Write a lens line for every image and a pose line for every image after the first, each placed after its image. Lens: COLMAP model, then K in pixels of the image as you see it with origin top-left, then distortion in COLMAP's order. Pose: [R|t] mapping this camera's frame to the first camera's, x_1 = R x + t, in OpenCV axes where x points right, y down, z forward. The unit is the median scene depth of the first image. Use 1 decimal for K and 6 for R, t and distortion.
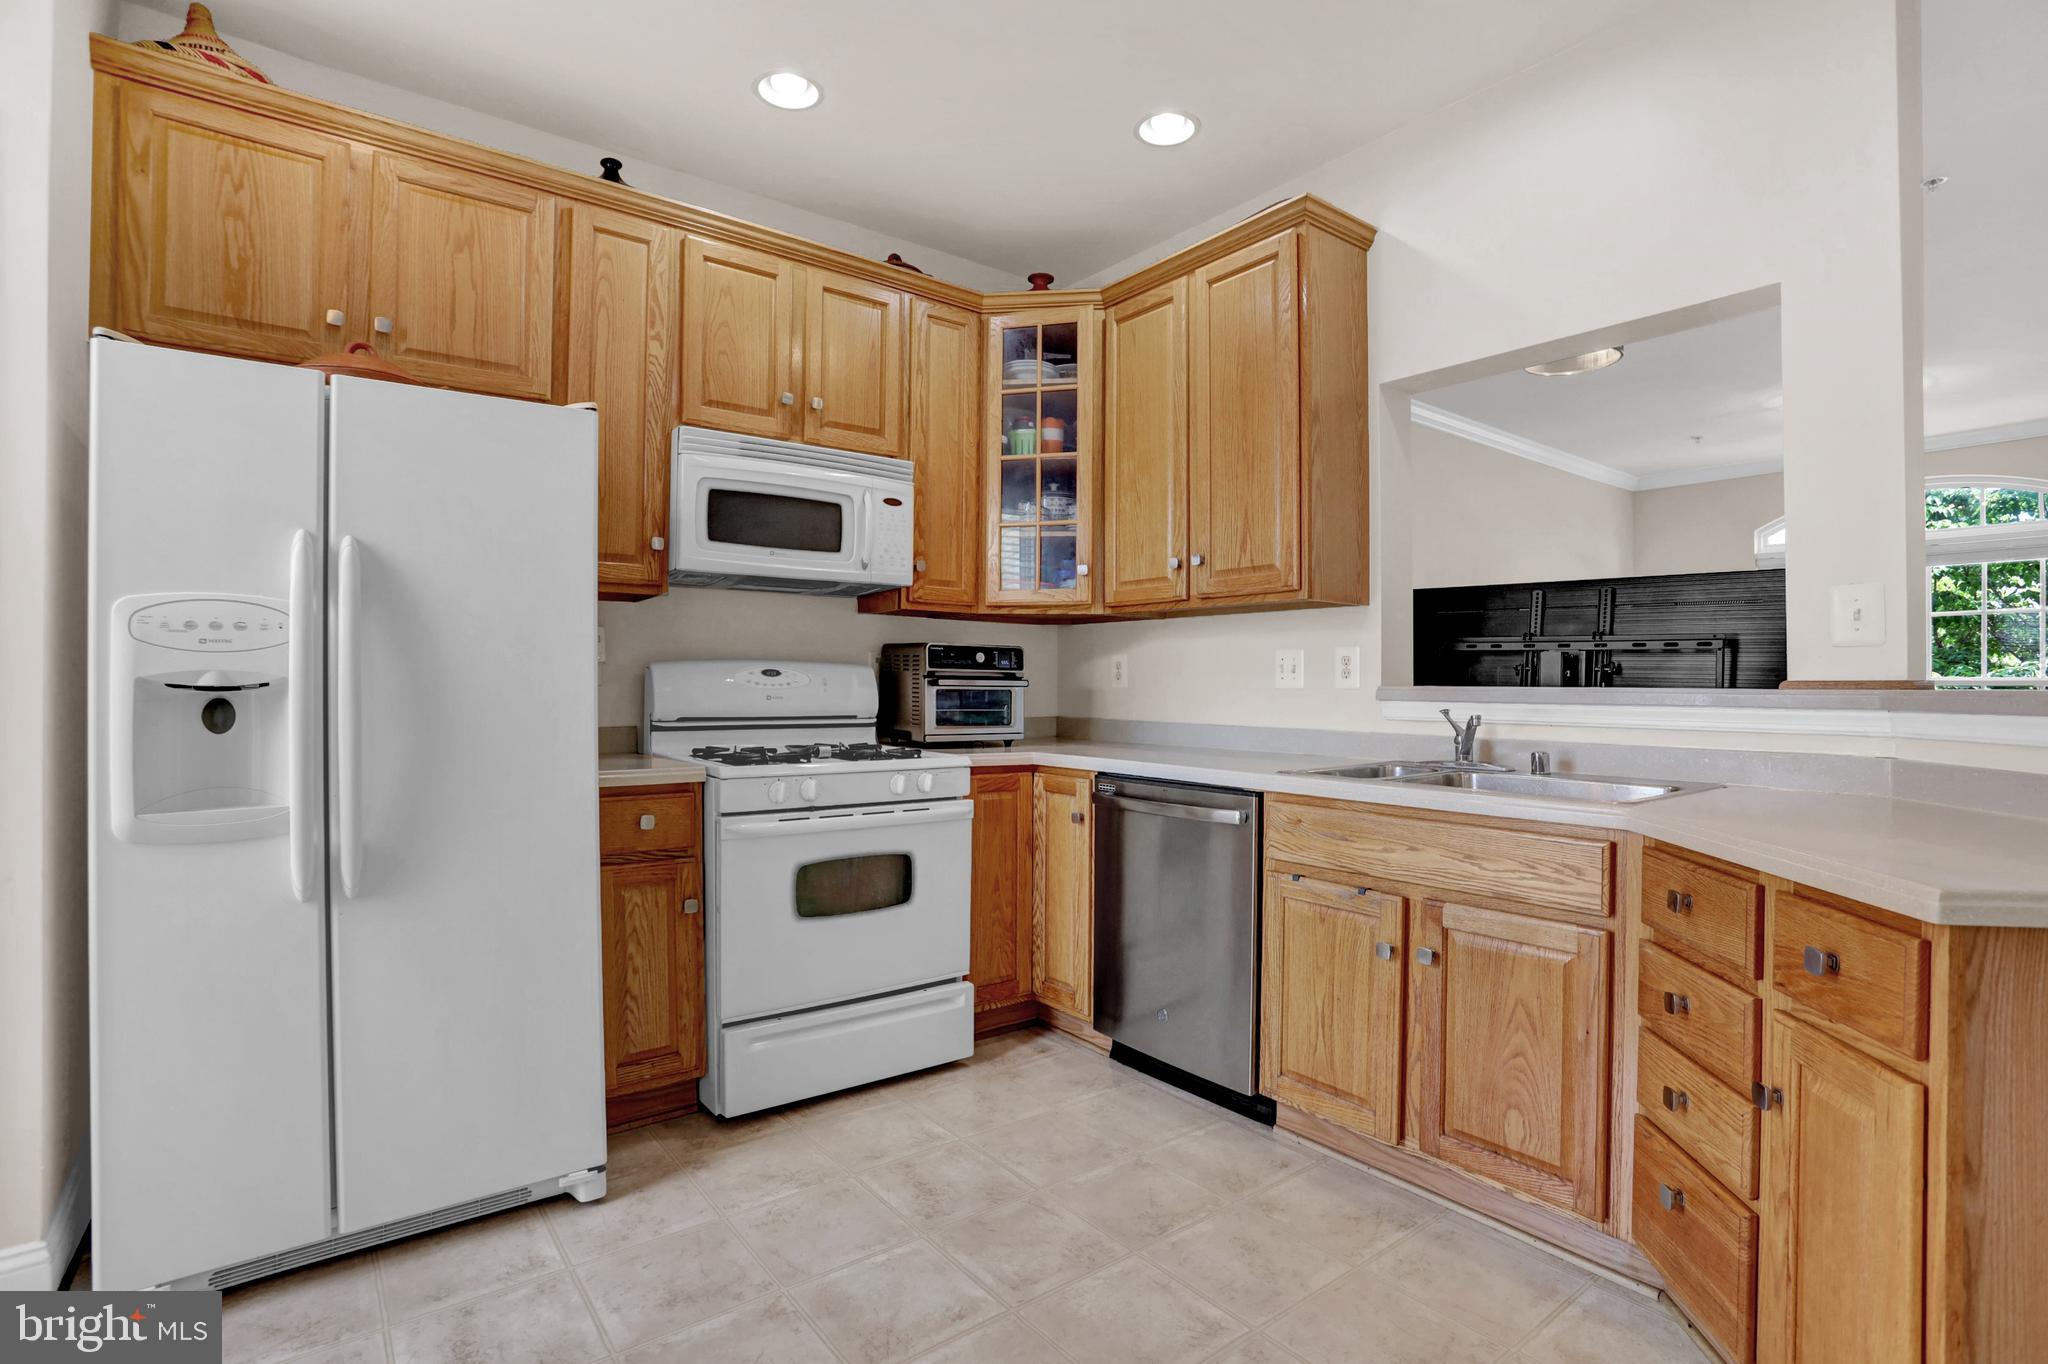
lens RADIAL K [[988.9, 0, 1074.1], [0, 988.9, 671.3], [0, 0, 1]] dist [-0.042962, 0.009850]
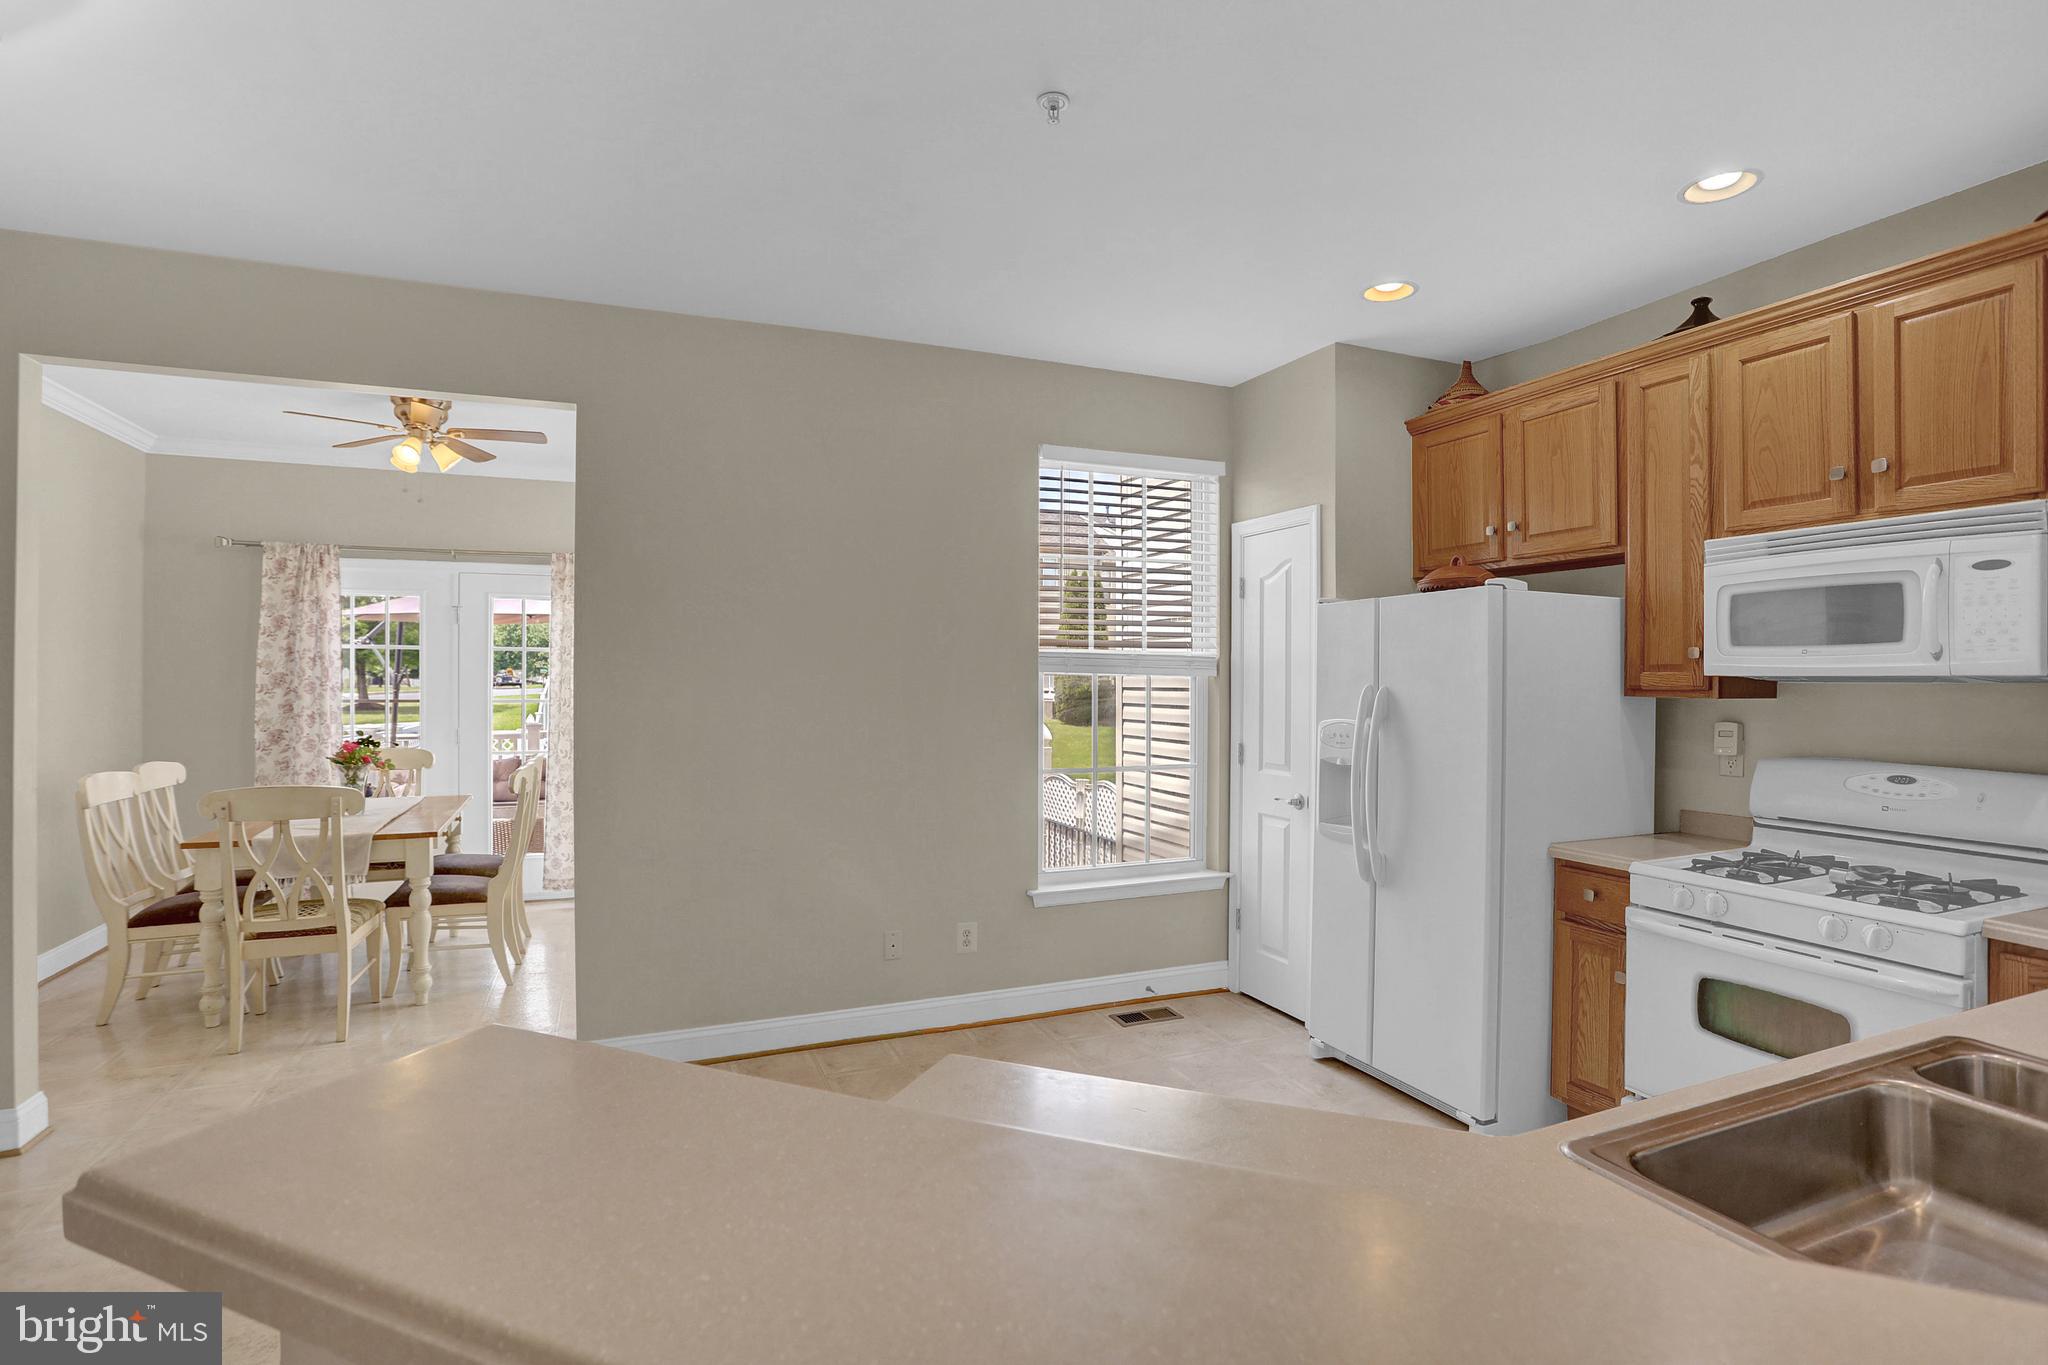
lens RADIAL K [[988.9, 0, 990.0], [0, 988.9, 676.8], [0, 0, 1]] dist [-0.042962, 0.009850]
pose [[-0.303095, -0.009194, -0.952916, 0.872705], [0.004482, 0.999929, -0.011074, -0.099363], [0.952950, -0.007627, -0.303032, 0.608635]]
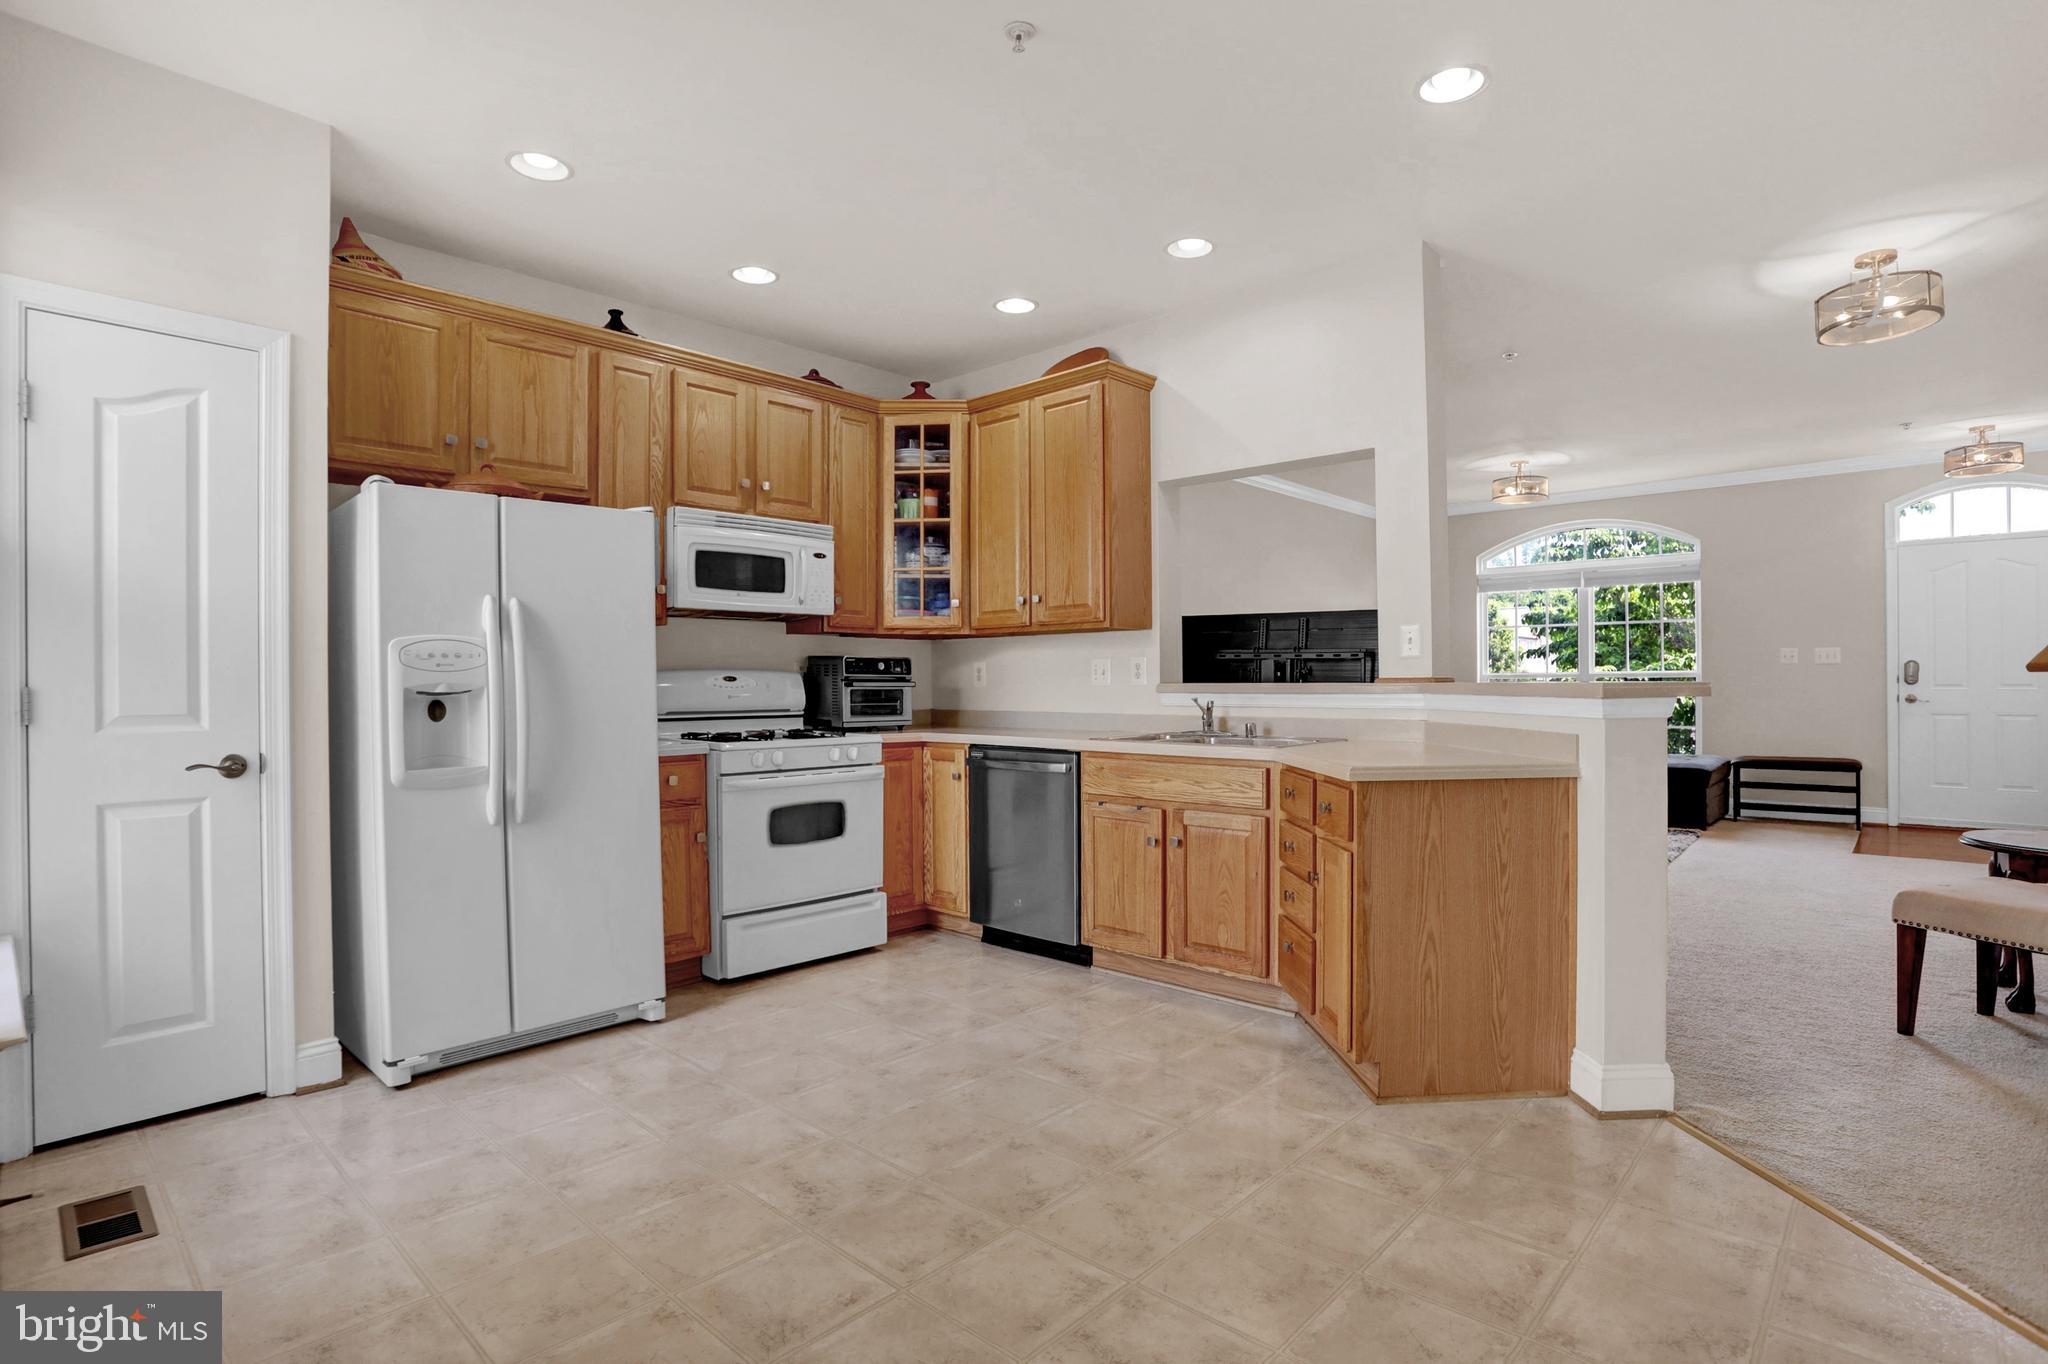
lens RADIAL K [[988.9, 0, 1040.5], [0, 988.9, 688.7], [0, 0, 1]] dist [-0.042962, 0.009850]
pose [[0.991331, -0.012422, 0.130801, -0.071119], [0.009946, 0.999759, 0.019559, -0.008847], [-0.131012, -0.018089, 0.991216, -0.510580]]
